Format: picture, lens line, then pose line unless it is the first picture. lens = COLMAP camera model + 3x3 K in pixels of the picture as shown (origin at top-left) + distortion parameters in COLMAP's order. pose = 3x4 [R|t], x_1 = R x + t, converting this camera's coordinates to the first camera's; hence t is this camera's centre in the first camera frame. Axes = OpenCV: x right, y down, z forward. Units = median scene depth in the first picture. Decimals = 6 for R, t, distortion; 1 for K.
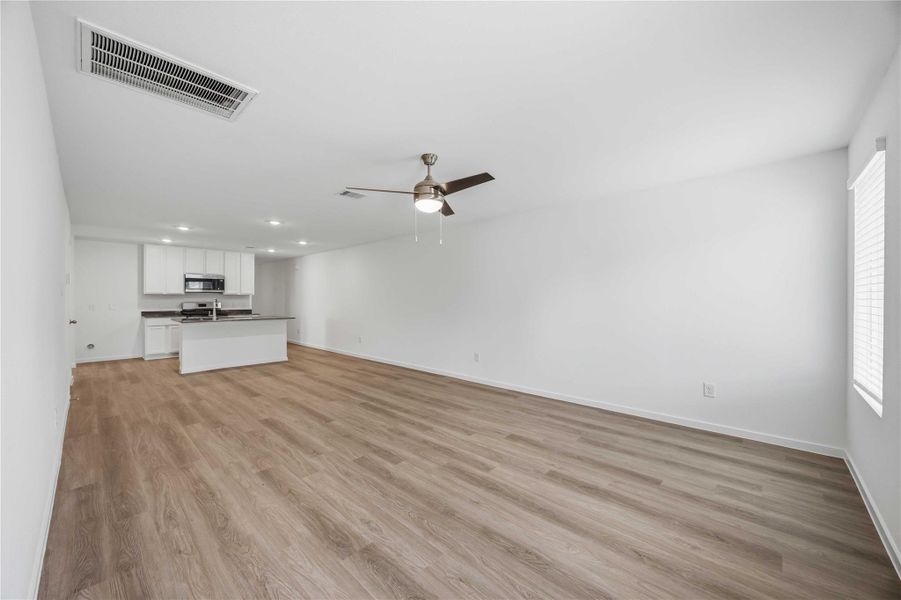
lens RADIAL K [[340.9, 0, 450.5], [0, 340.9, 300.0], [0, 0, 1]] dist [-0.000503, 0.000217]
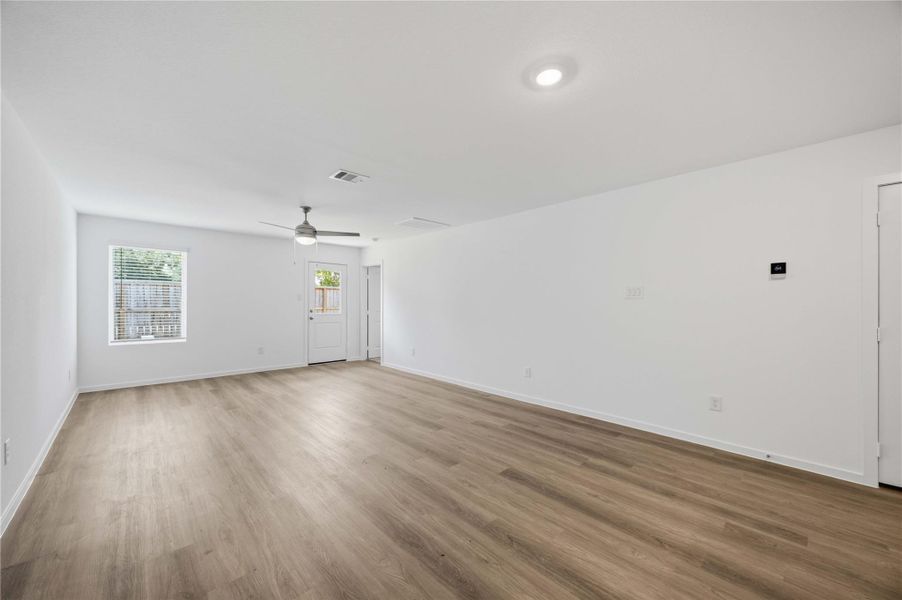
lens RADIAL K [[346.9, 0, 450.0], [0, 346.9, 301.0], [0, 0, 1]] dist [0.001903, 0.000023]
pose [[-0.998275, -0.001977, 0.058671, -0.662464], [-0.002450, 0.999965, -0.008004, 0.003767], [-0.058653, -0.008134, -0.998245, 2.080059]]
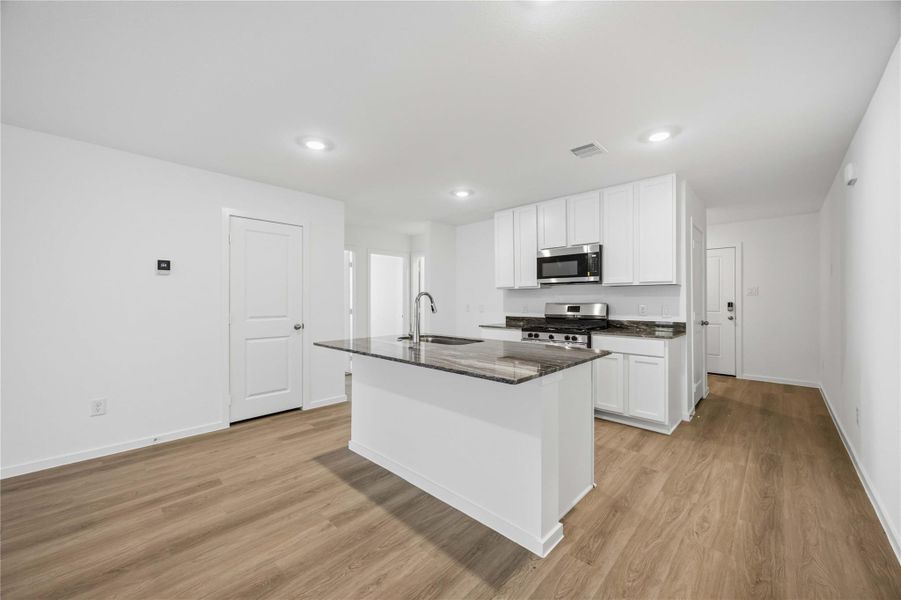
lens RADIAL K [[346.6, 0, 449.5], [0, 346.6, 301.0], [0, 0, 1]] dist [0.001903, 0.000023]
pose [[-0.003135, -0.004924, -0.999983, -0.512426], [0.001135, 0.999987, -0.004928, 0.014869], [0.999994, -0.001150, -0.003130, 1.977039]]
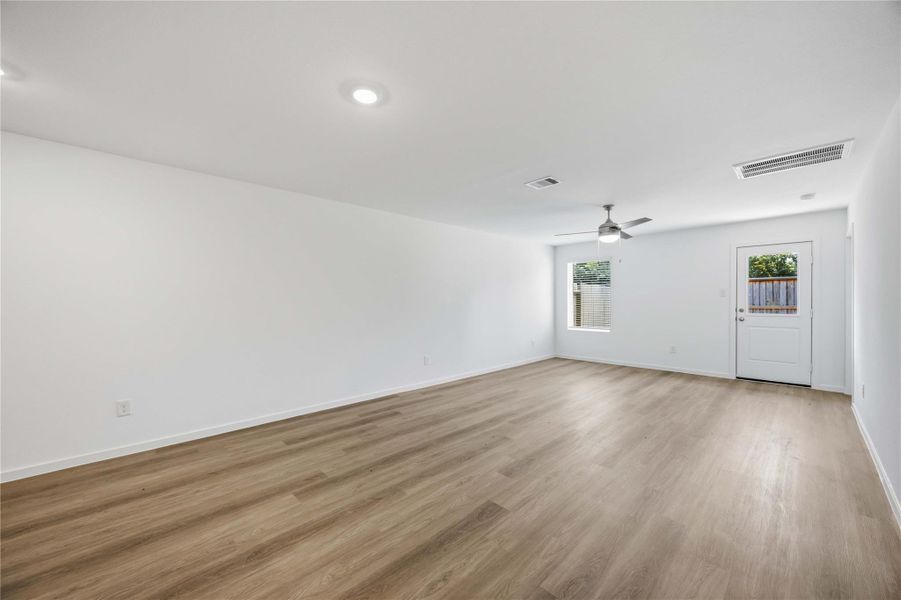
lens RADIAL K [[346.6, 0, 449.5], [0, 346.6, 301.0], [0, 0, 1]] dist [0.001903, 0.000023]
pose [[0.046671, 0.000216, 0.998910, -1.369403], [0.003071, 0.999995, -0.000360, 0.001935], [-0.998906, 0.003085, 0.046670, 1.363255]]
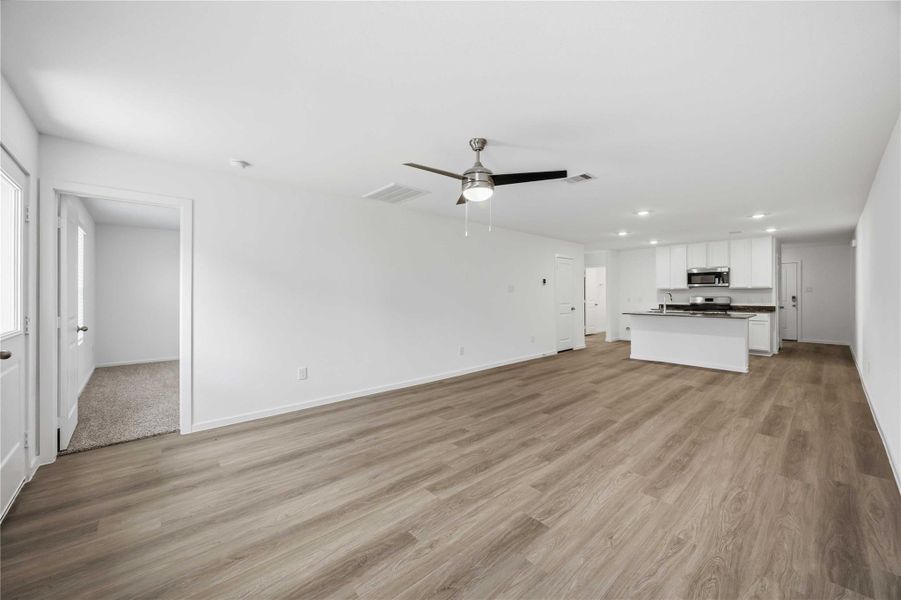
lens RADIAL K [[340.9, 0, 450.5], [0, 340.9, 300.0], [0, 0, 1]] dist [-0.000503, 0.000217]
pose [[-0.078392, 0.016216, -0.996791, 0.719732], [0.002080, 0.999868, 0.016103, -0.003229], [0.996920, -0.000811, -0.078416, 0.827139]]
